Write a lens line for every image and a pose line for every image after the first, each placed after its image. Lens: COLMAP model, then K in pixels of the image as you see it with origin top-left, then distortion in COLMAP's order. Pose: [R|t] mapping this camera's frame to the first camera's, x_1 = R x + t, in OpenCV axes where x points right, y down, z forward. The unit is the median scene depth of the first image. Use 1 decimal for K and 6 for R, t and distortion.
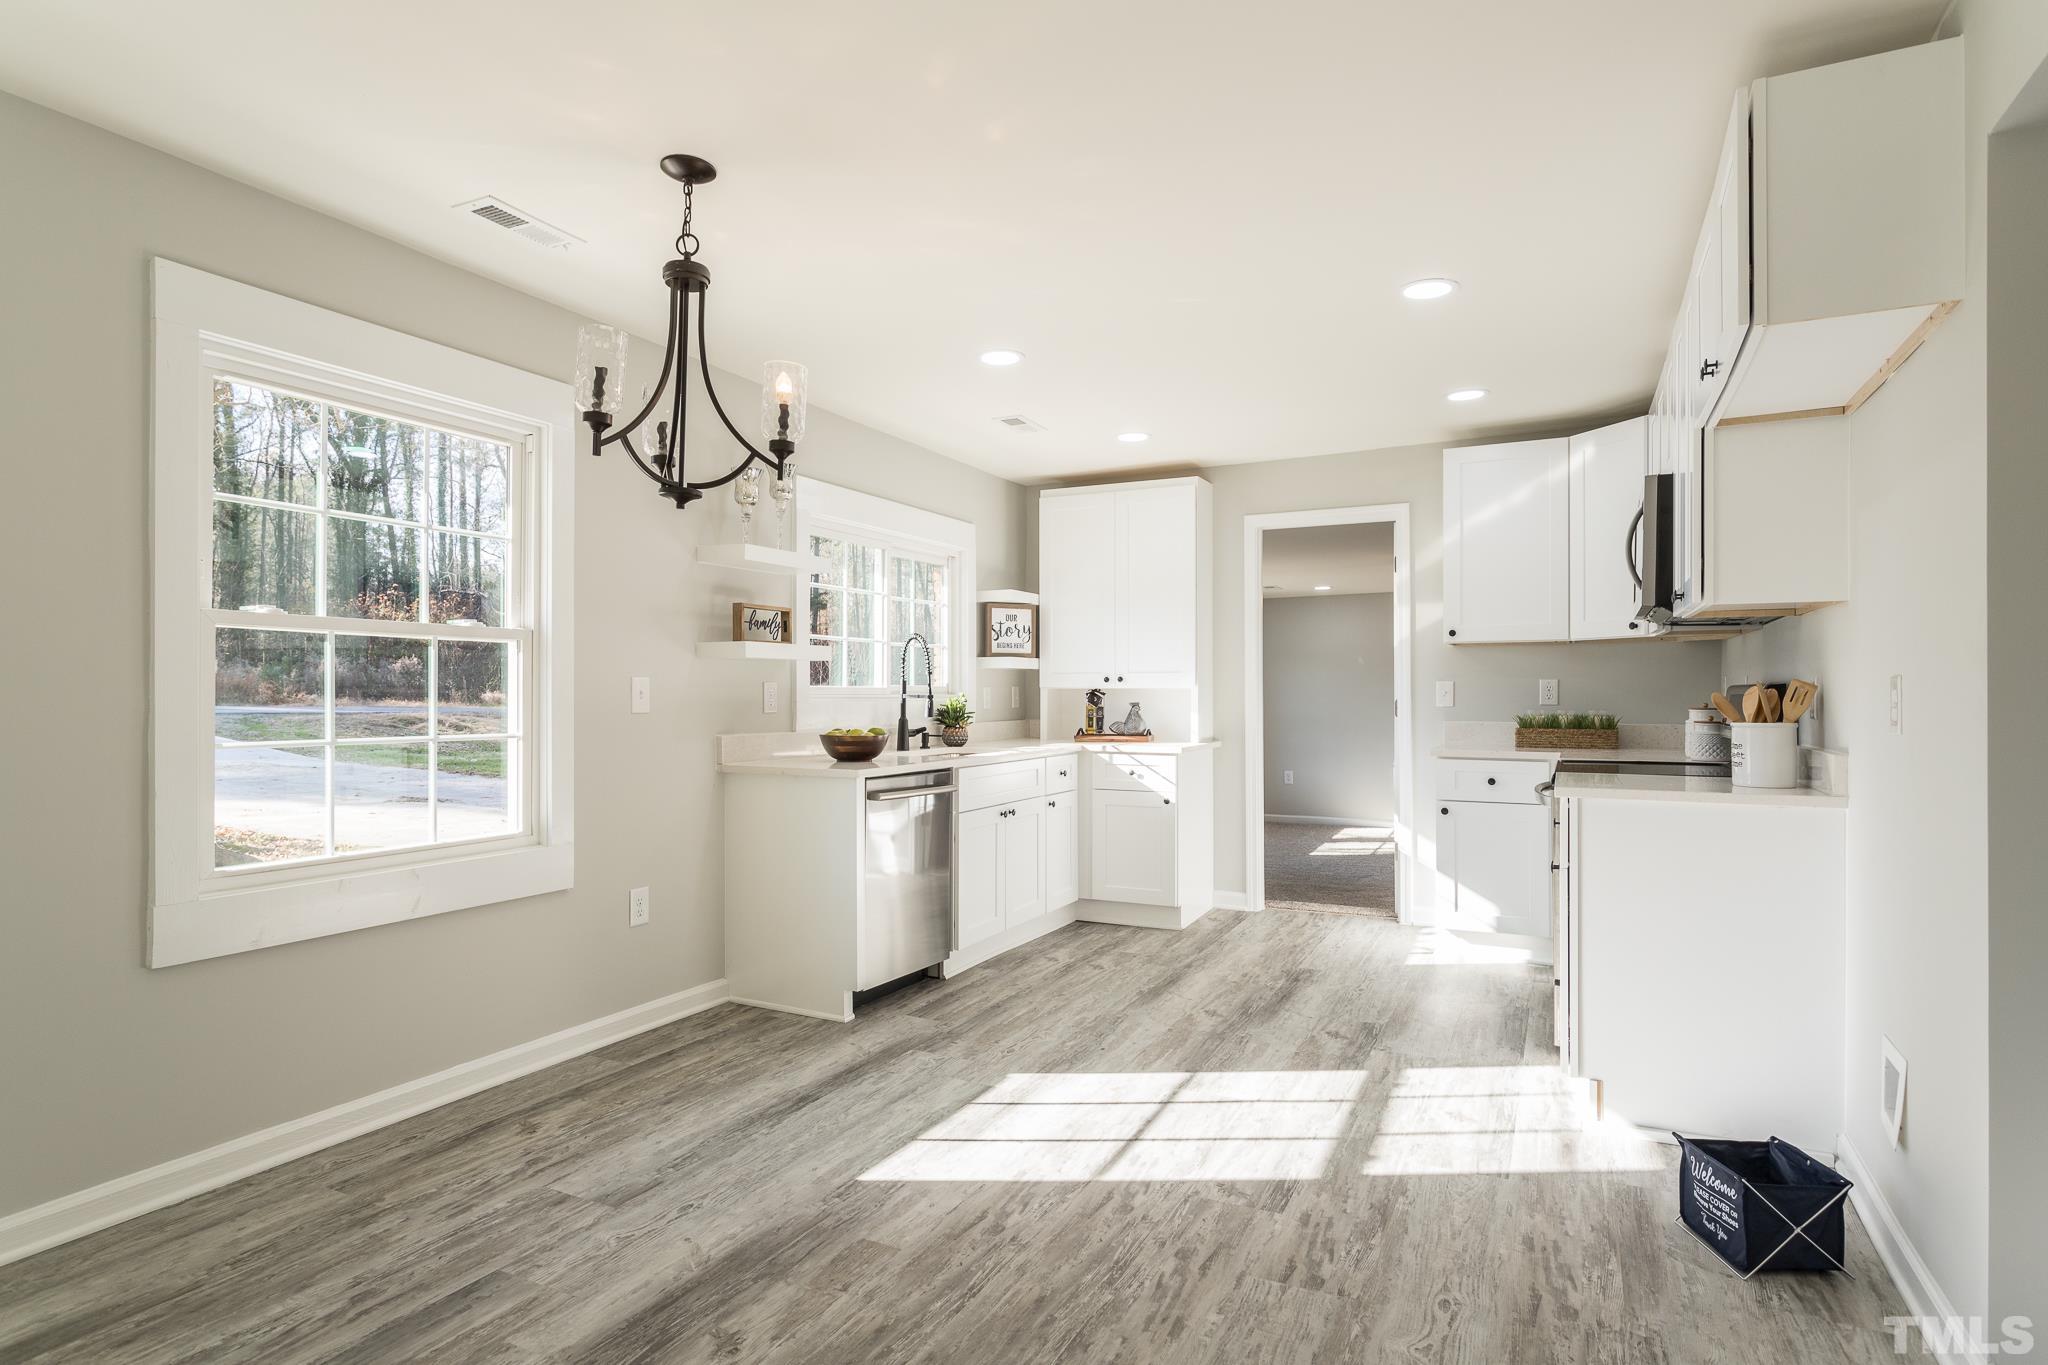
lens RADIAL K [[1092.5, 0, 1026.3], [0, 1092.5, 688.4], [0, 0, 1]] dist [0.000381, 0.000332]
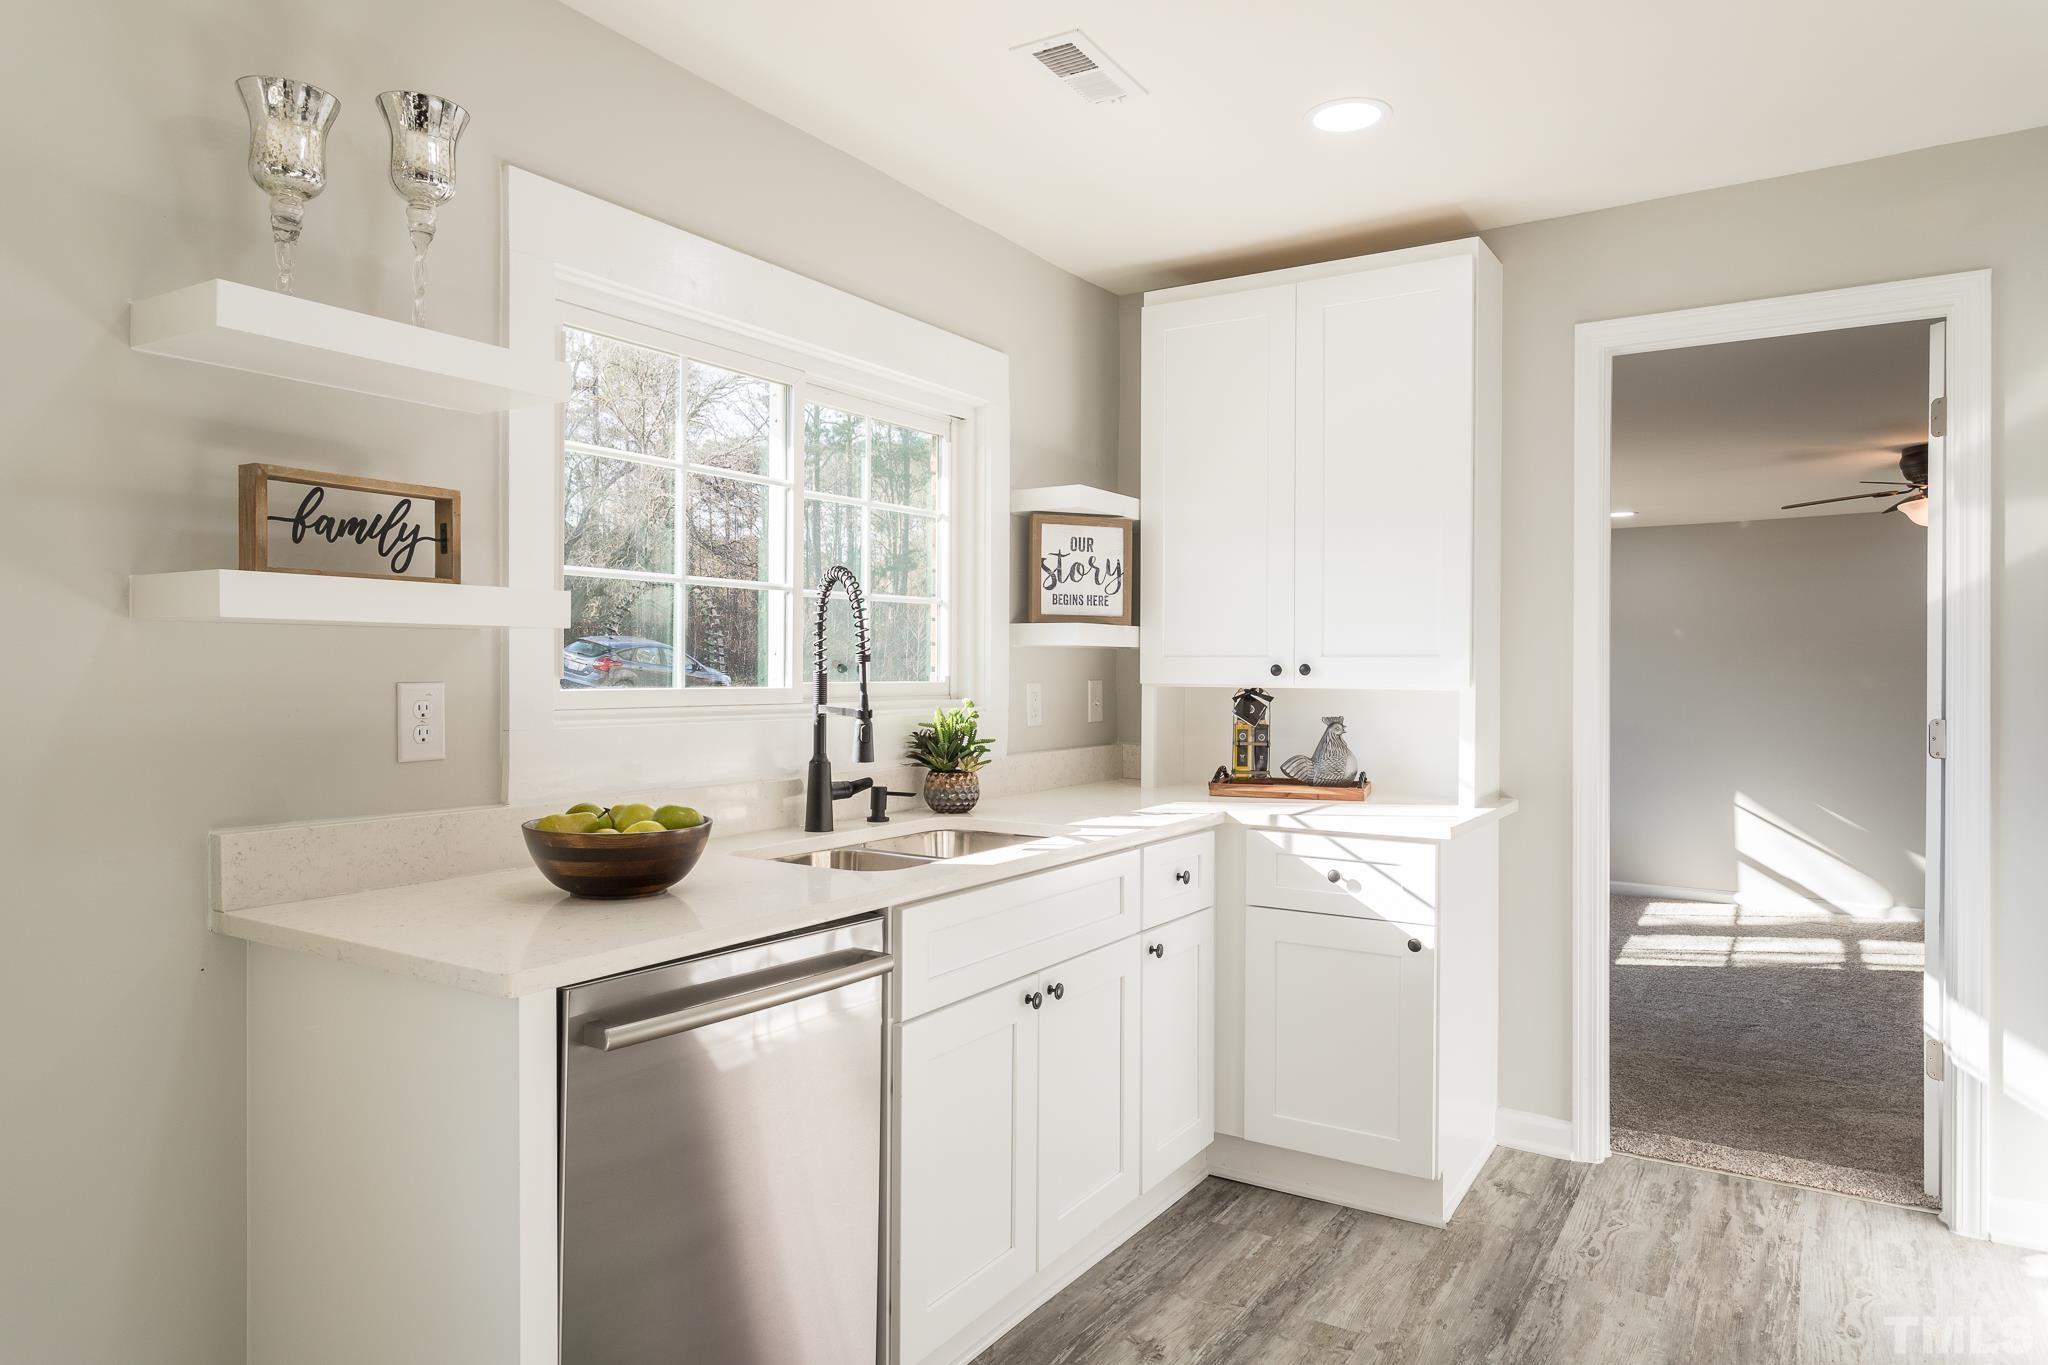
lens RADIAL K [[1297.3, 0, 1025.5], [0, 1297.3, 674.4], [0, 0, 1]] dist [-0.000387, 0.000212]
pose [[0.994898, 0.006360, -0.100683, 0.025068], [-0.005601, 0.999954, 0.007818, -0.012233], [0.100728, -0.007214, 0.994888, 0.504934]]
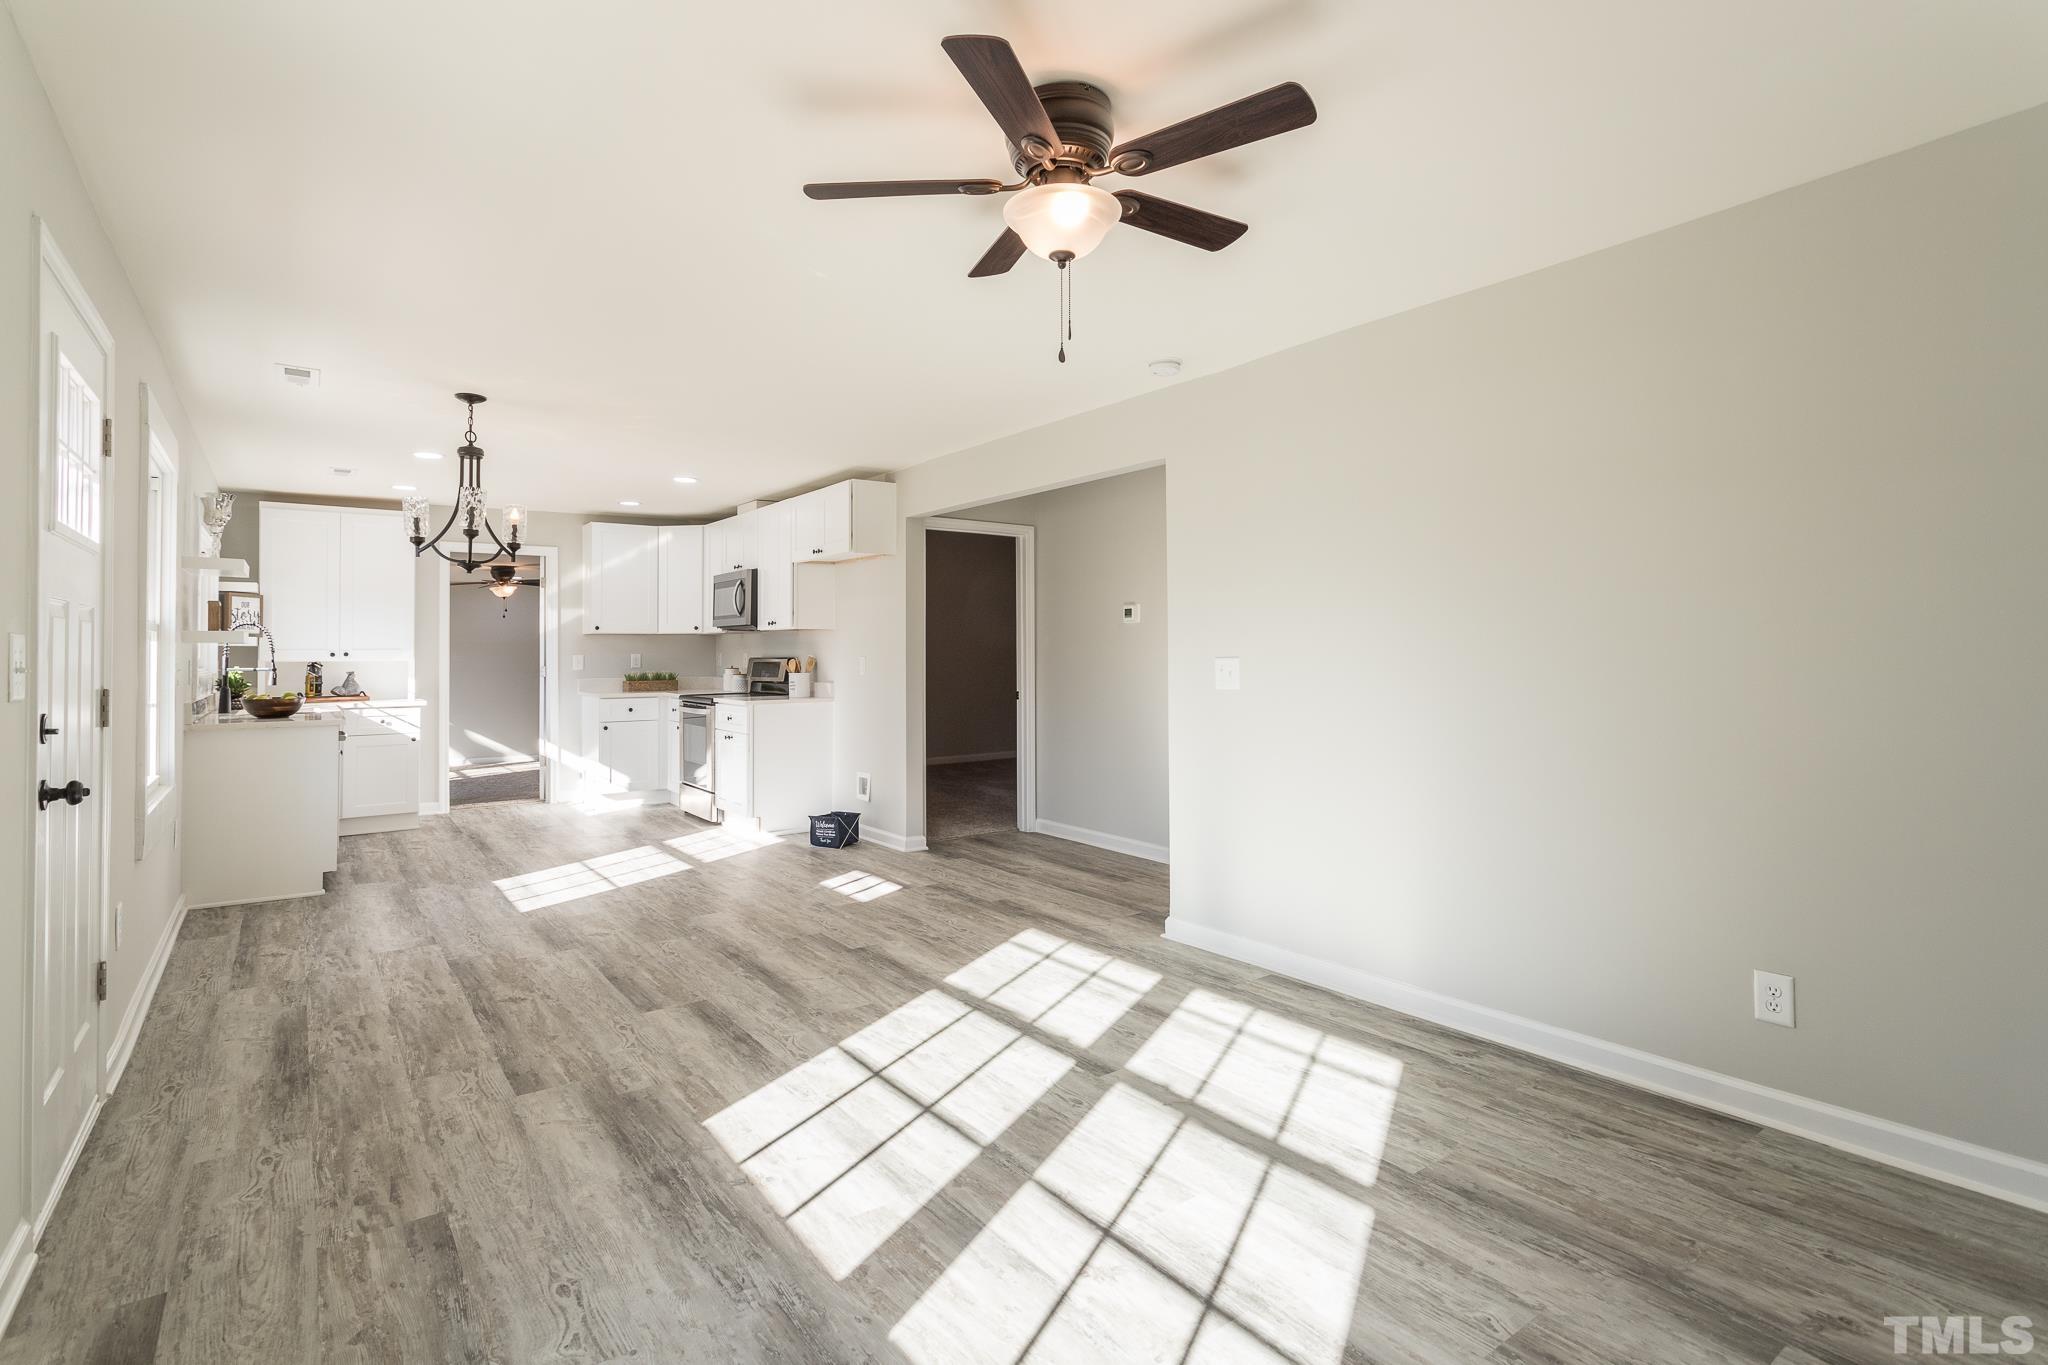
lens RADIAL K [[987.4, 0, 1020.6], [0, 987.4, 634.5], [0, 0, 1]] dist [-0.001125, 0.000205]
pose [[0.458167, 0.012032, 0.888785, -0.737011], [0.003693, 0.999874, -0.015440, -0.013610], [-0.888858, 0.010356, 0.458065, -0.345210]]
